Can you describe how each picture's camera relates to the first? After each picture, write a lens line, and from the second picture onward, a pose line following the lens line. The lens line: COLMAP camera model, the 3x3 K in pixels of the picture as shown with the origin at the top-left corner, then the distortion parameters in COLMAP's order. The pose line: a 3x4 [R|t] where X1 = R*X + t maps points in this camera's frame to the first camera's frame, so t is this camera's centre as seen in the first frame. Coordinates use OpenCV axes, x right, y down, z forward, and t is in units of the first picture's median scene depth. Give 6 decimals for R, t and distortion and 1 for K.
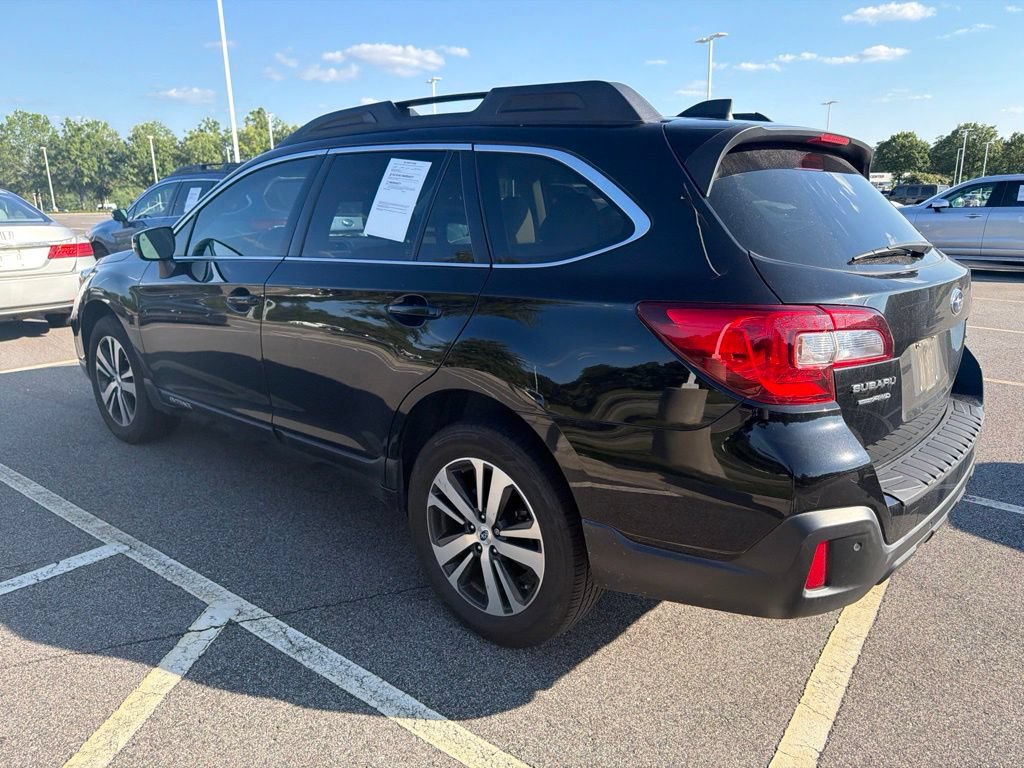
lens RADIAL K [[737.2, 0, 511.9], [0, 737.2, 382.0], [0, 0, 1]] dist [0.021866, -0.029176]
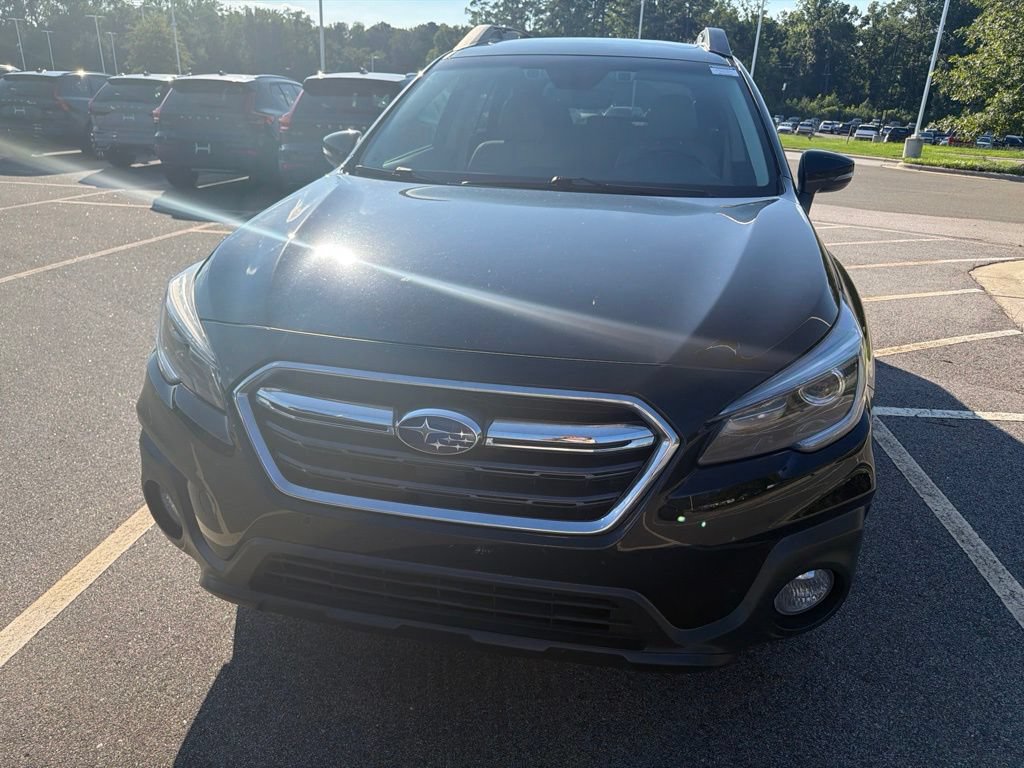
lens RADIAL K [[737.2, 0, 522.2], [0, 737.2, 377.6], [0, 0, 1]] dist [0.021866, -0.029176]
pose [[-0.516819, -0.327466, 0.790989, -1.230215], [0.174453, 0.864279, 0.471792, -0.520386], [-0.838131, 0.381821, -0.389549, 2.008023]]
